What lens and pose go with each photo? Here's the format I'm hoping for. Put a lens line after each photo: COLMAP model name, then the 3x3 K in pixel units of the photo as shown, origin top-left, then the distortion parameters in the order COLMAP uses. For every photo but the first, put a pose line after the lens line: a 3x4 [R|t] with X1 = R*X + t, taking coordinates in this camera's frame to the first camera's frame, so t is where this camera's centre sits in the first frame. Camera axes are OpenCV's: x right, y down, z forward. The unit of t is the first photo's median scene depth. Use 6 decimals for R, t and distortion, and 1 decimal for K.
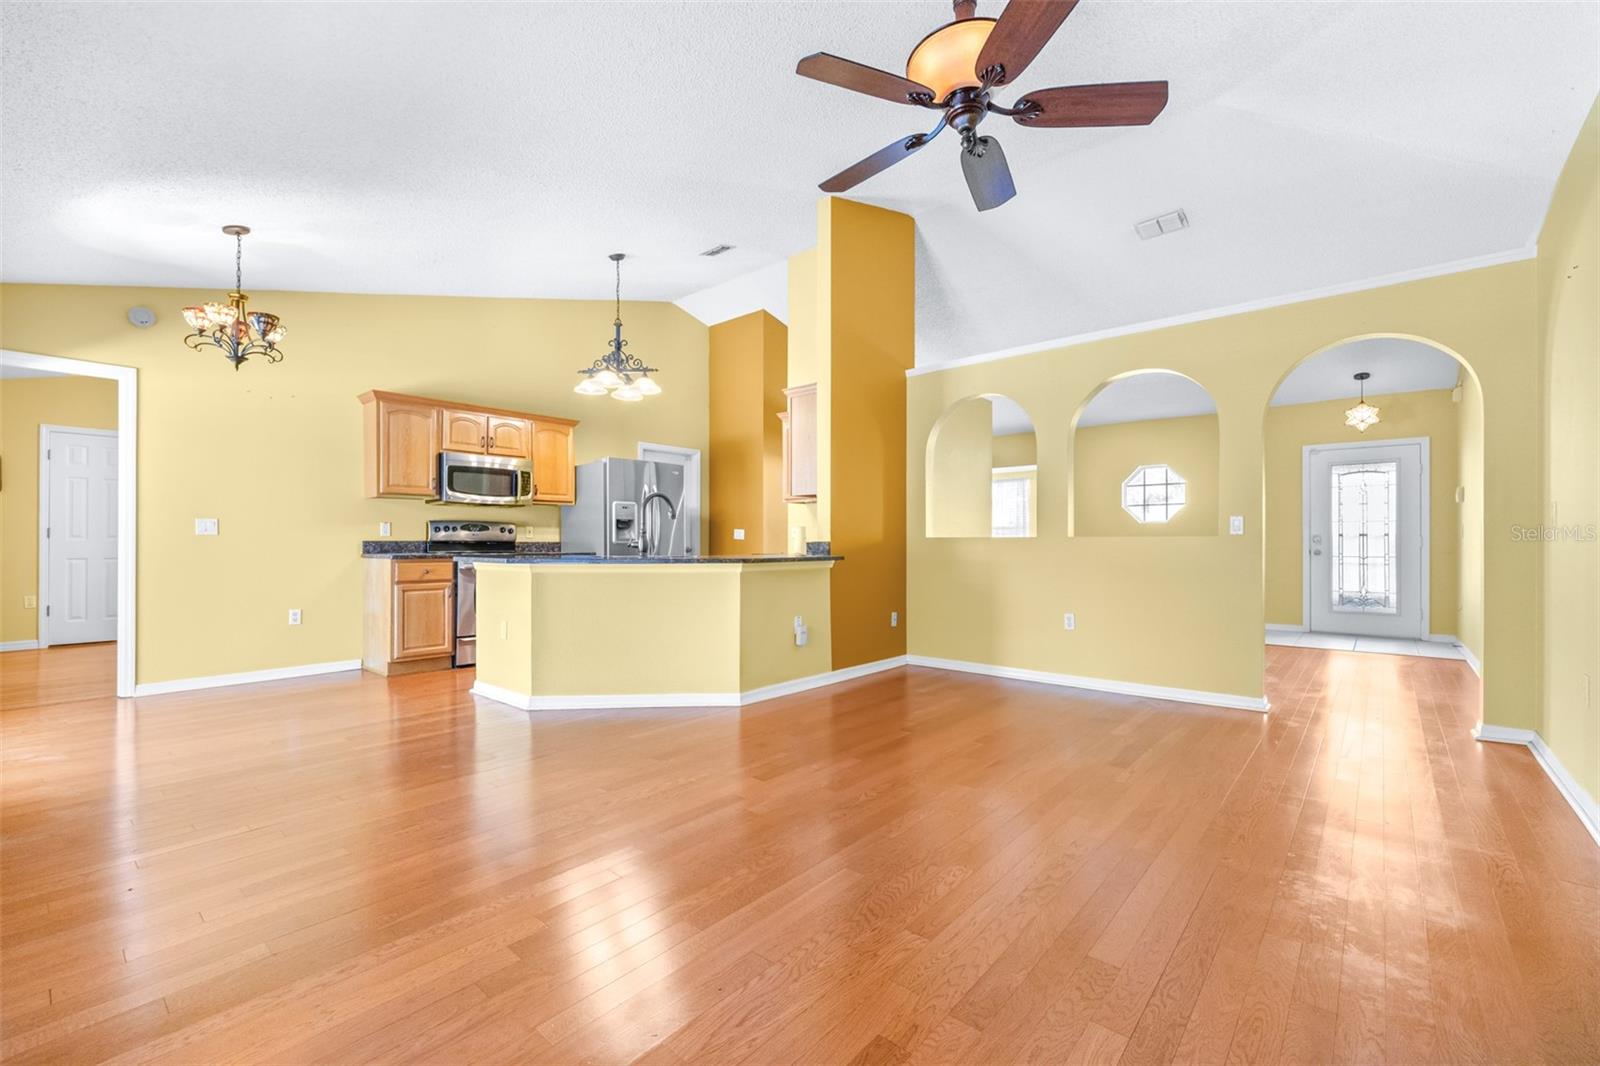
lens RADIAL K [[675.2, 0, 801.4], [0, 675.2, 541.7], [0, 0, 1]] dist [0.000141, 0.000069]
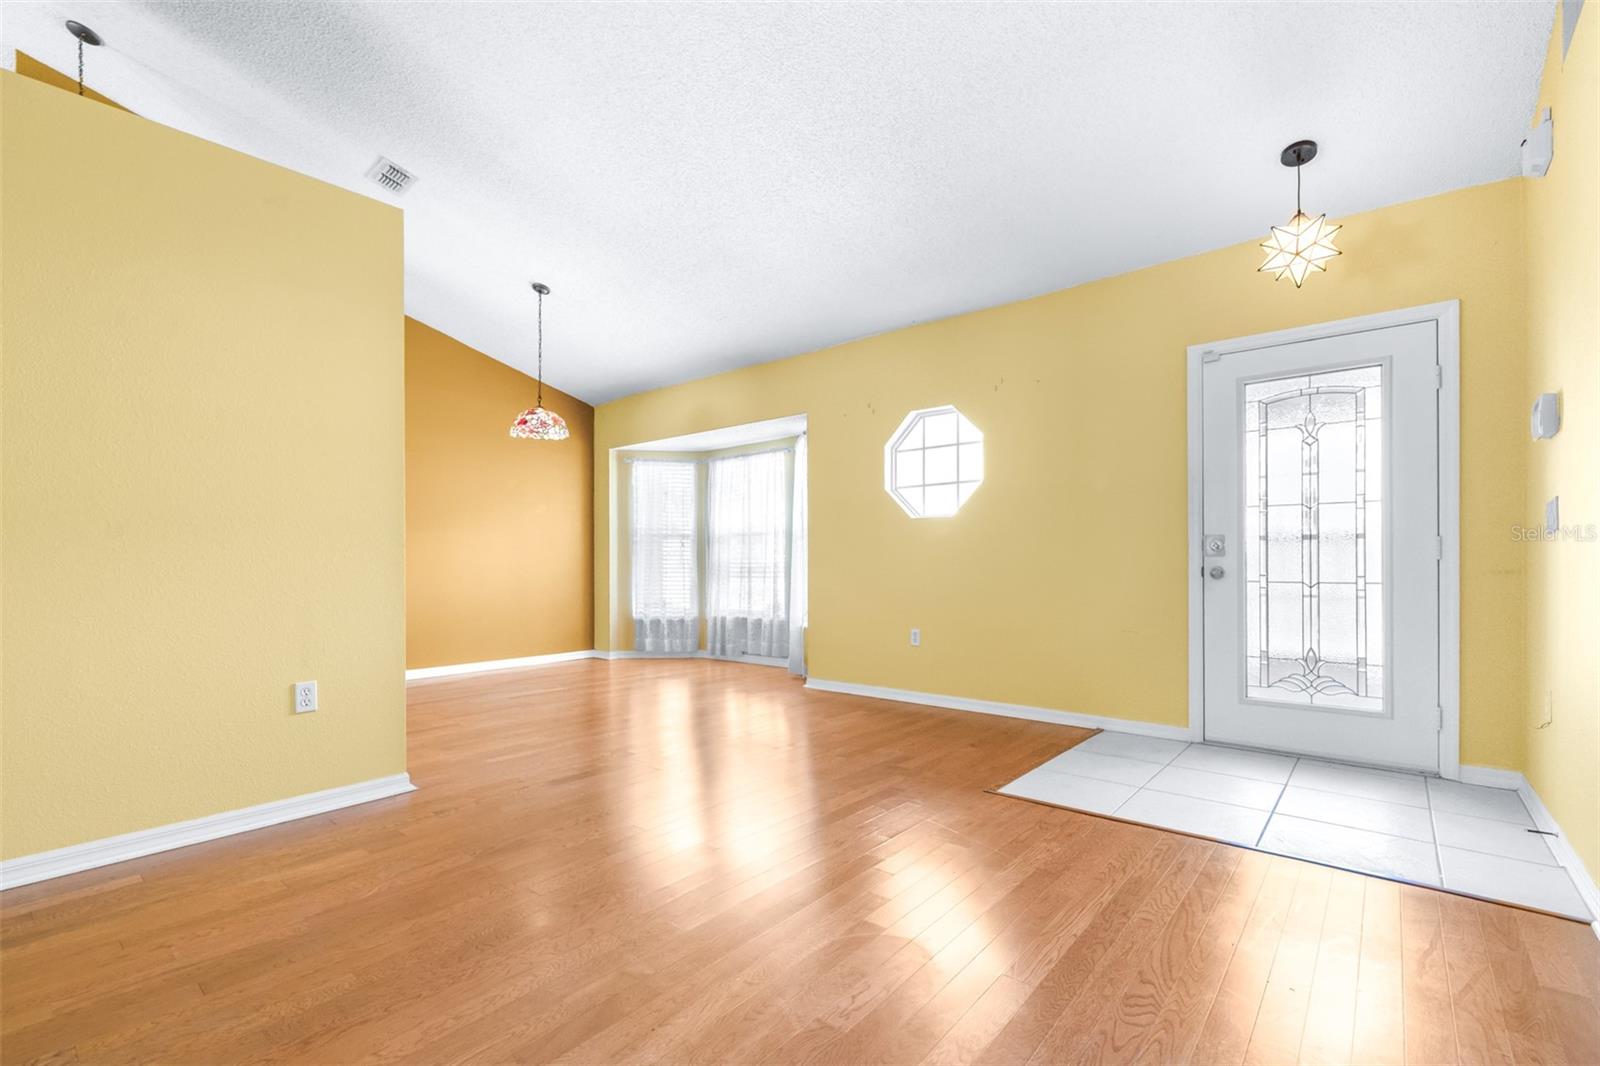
lens RADIAL K [[697.2, 0, 793.4], [0, 697.2, 560.2], [0, 0, 1]] dist [-0.001136, 0.000041]
pose [[0.999953, -0.003461, 0.009007, 0.599286], [0.003464, 0.999994, -0.000301, 0.007567], [-0.009006, 0.000332, 0.999959, 0.667946]]
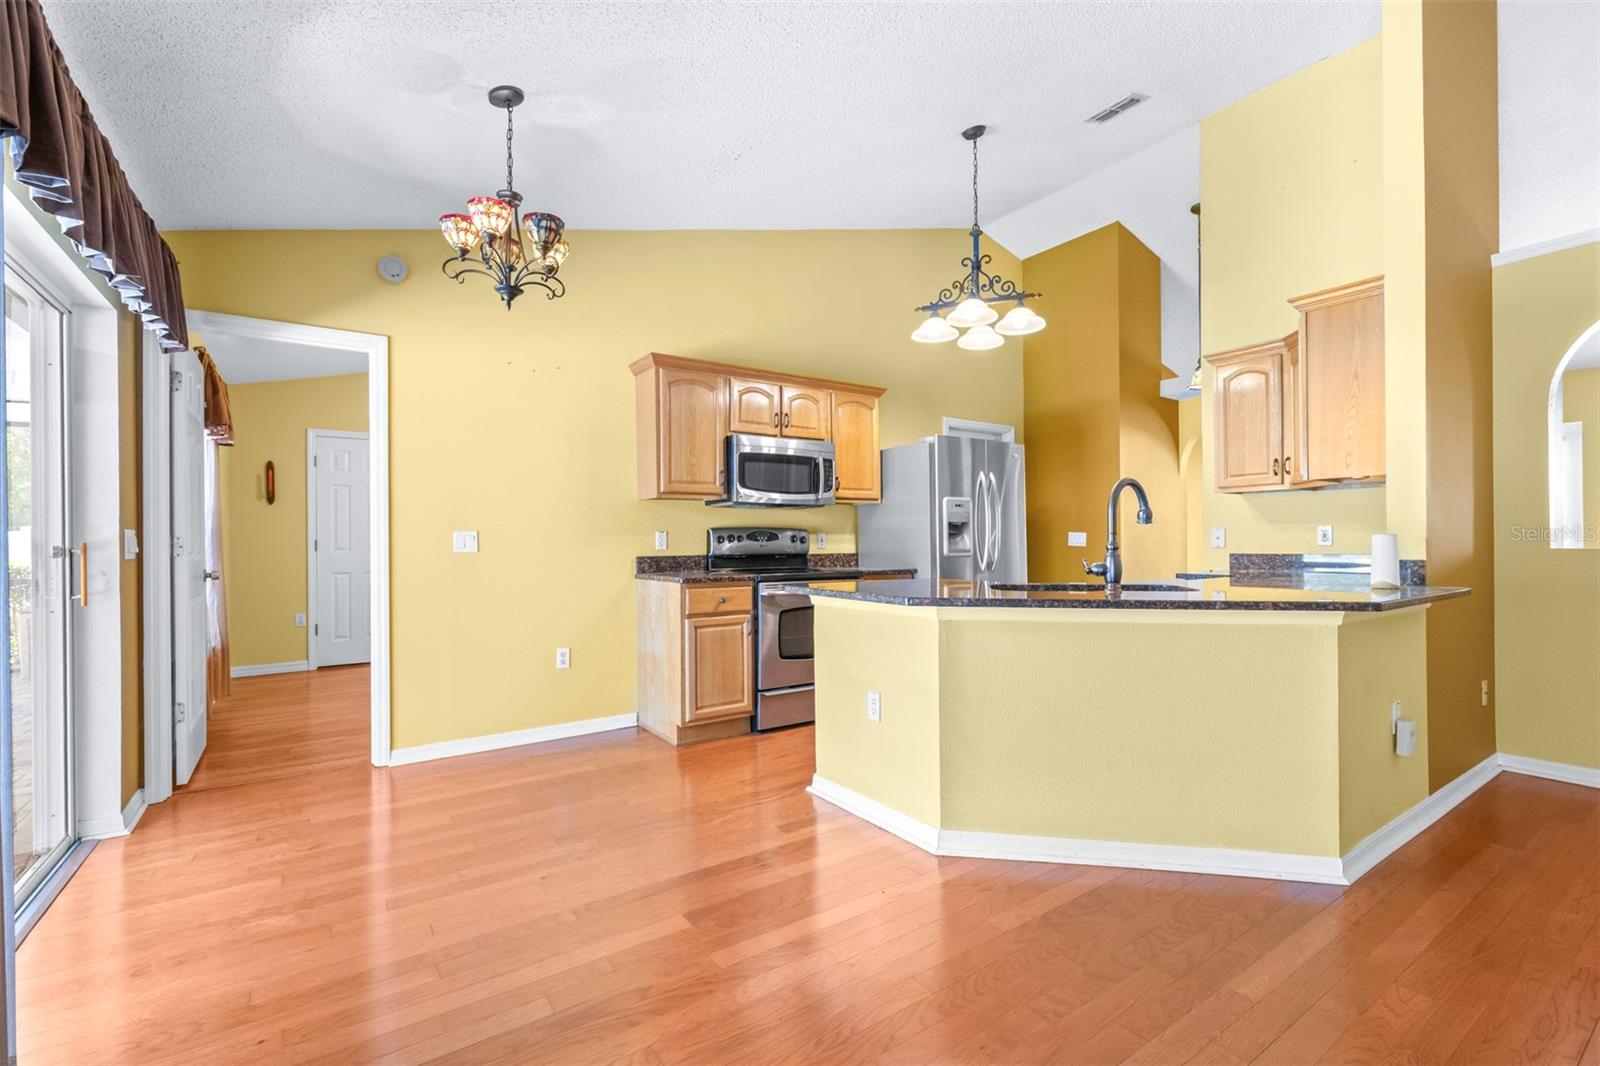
lens RADIAL K [[700.3, 0, 800.0], [0, 700.3, 542.1], [0, 0, 1]] dist [-0.001399, -0.000108]
pose [[0.967126, -0.007050, -0.254201, -0.248587], [0.008307, 0.999958, 0.003872, -0.017241], [0.254163, -0.005856, 0.967144, 0.261841]]
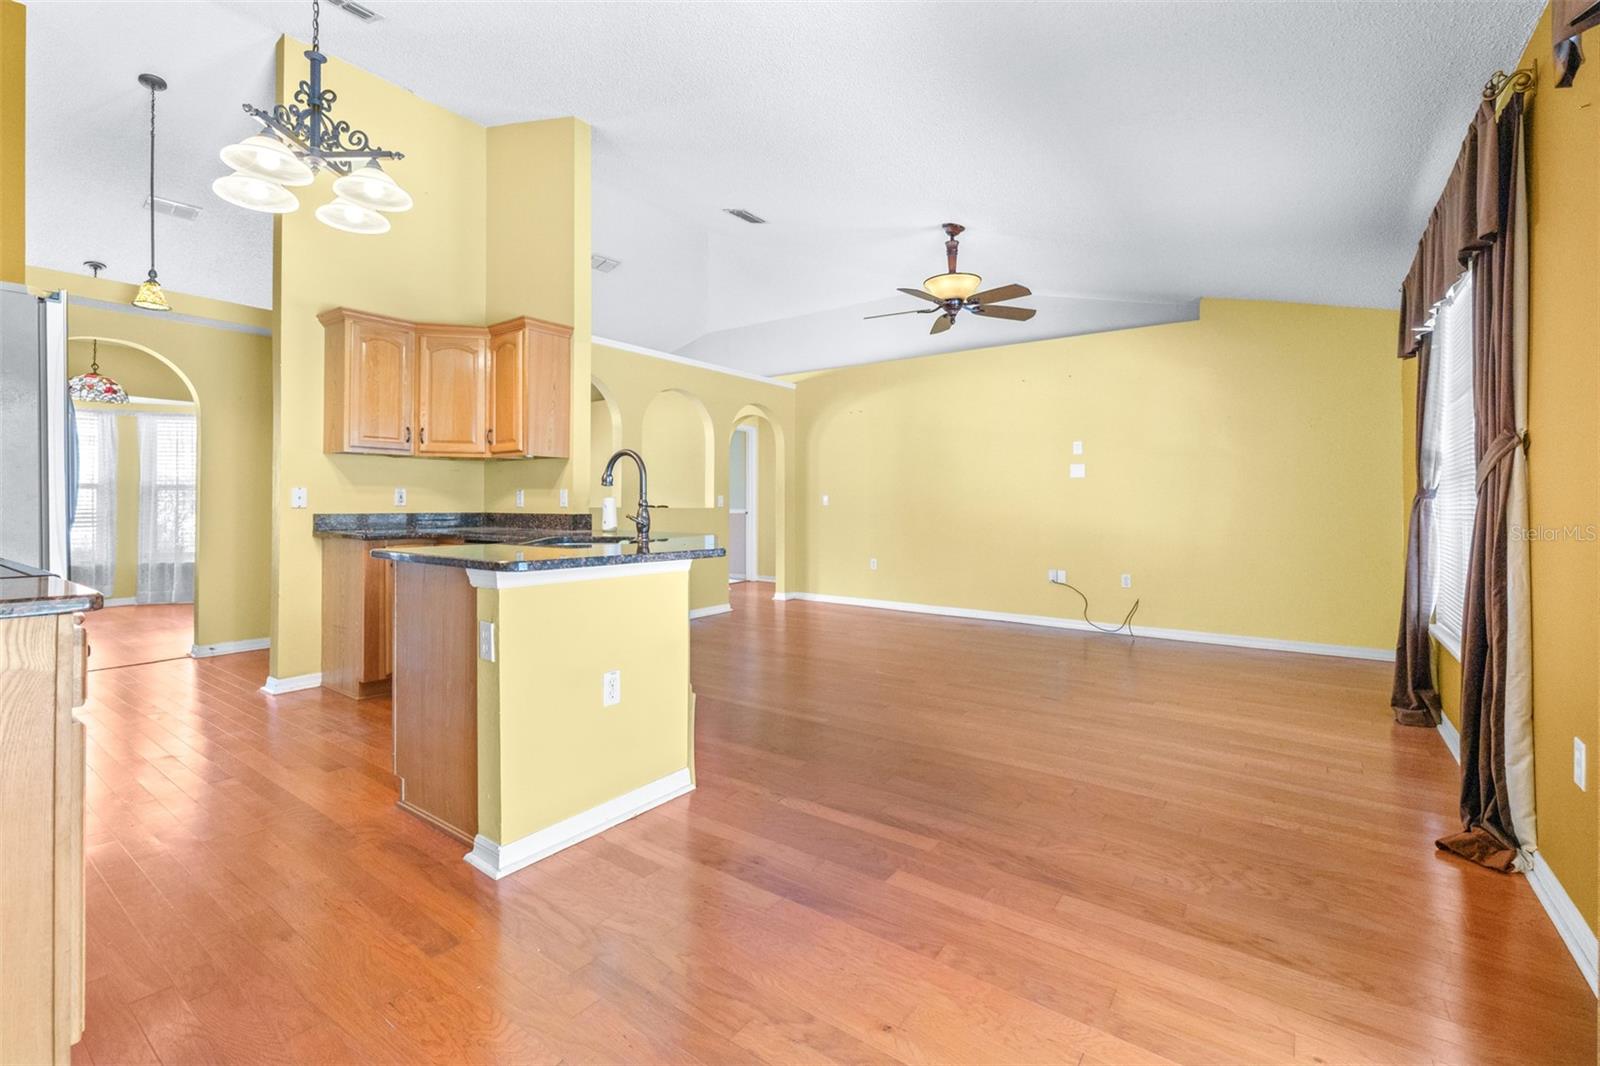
lens RADIAL K [[693.7, 0, 802.3], [0, 693.7, 501.1], [0, 0, 1]] dist [0.000939, 0.000164]
pose [[-0.083399, 0.004996, 0.996504, -0.728204], [-0.006208, 0.999965, -0.005533, -0.011055], [-0.996497, -0.006648, -0.083366, 0.654104]]
